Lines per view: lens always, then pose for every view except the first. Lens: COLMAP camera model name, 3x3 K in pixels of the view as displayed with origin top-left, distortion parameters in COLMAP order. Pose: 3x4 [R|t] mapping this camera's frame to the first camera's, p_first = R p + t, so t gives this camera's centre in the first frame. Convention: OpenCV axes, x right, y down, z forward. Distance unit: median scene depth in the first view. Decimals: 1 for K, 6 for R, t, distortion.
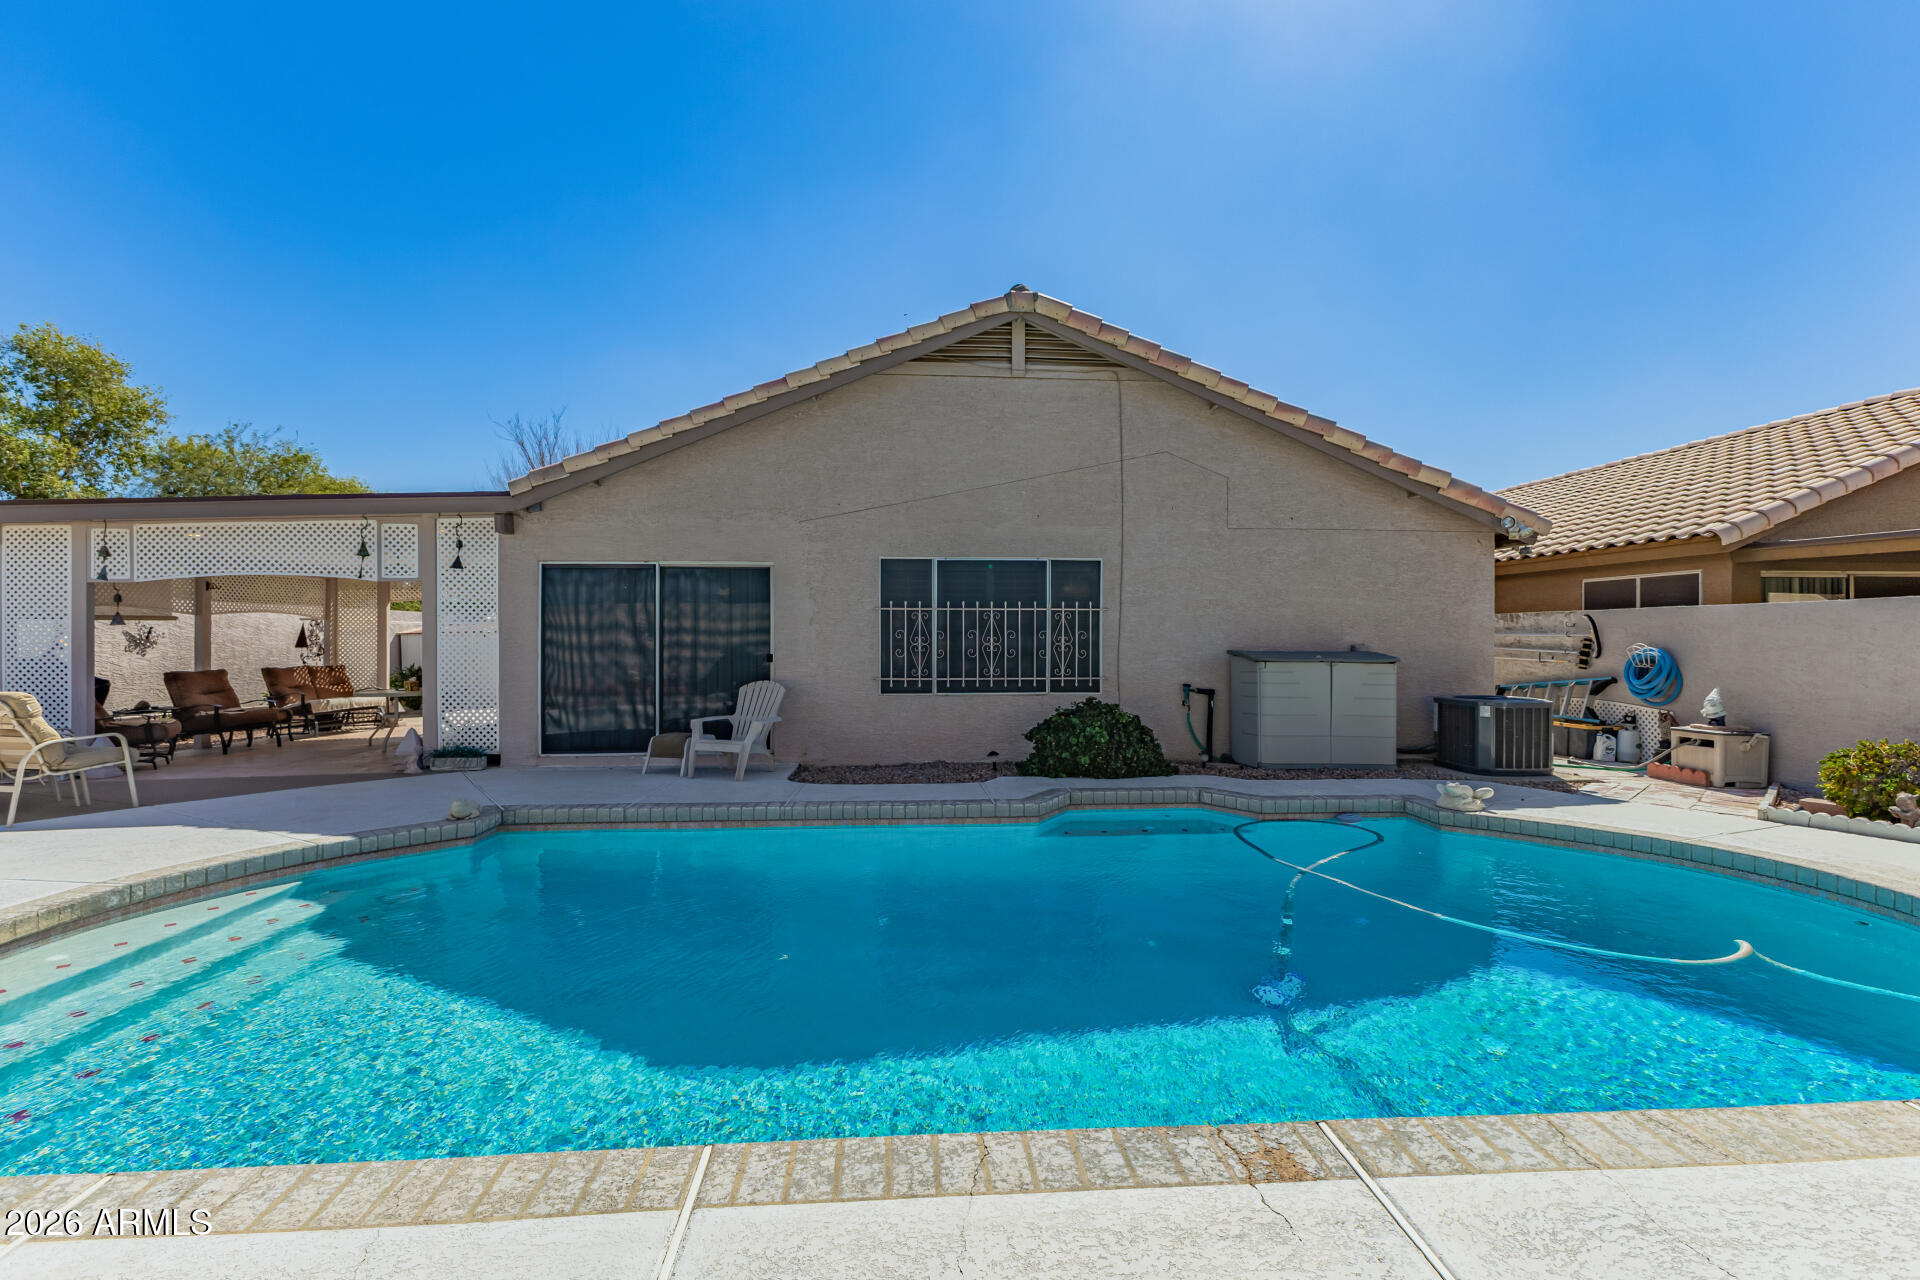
lens RADIAL K [[826.8, 0, 966.4], [0, 826.8, 638.3], [0, 0, 1]] dist [0.001440, 0.000549]
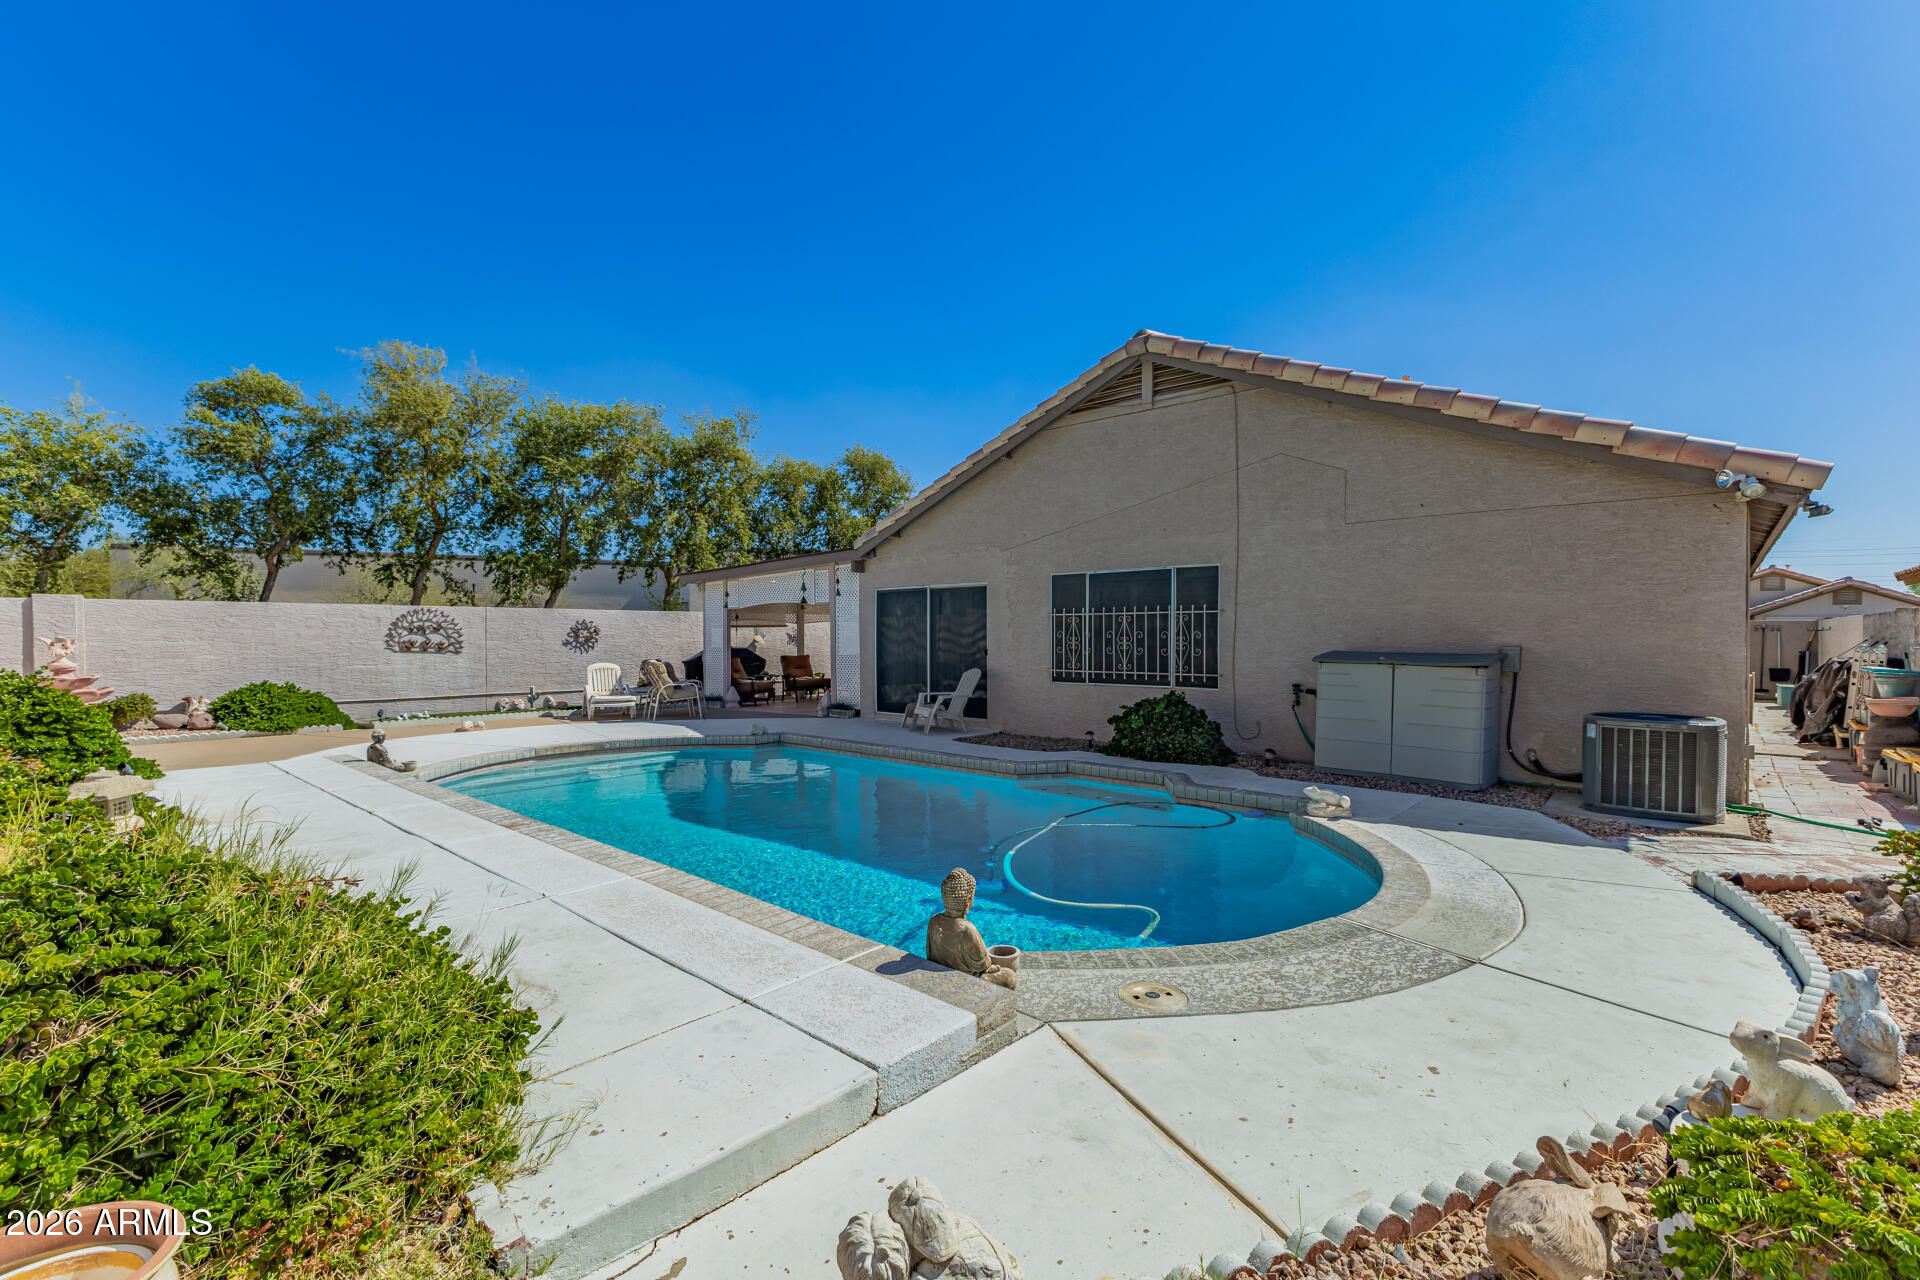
lens RADIAL K [[826.8, 0, 966.4], [0, 826.8, 638.3], [0, 0, 1]] dist [0.001440, 0.000549]
pose [[0.702423, 0.001542, -0.711758, 0.703523], [0.001648, 0.999991, 0.003794, -0.004449], [0.711758, -0.003838, 0.702414, 0.016667]]
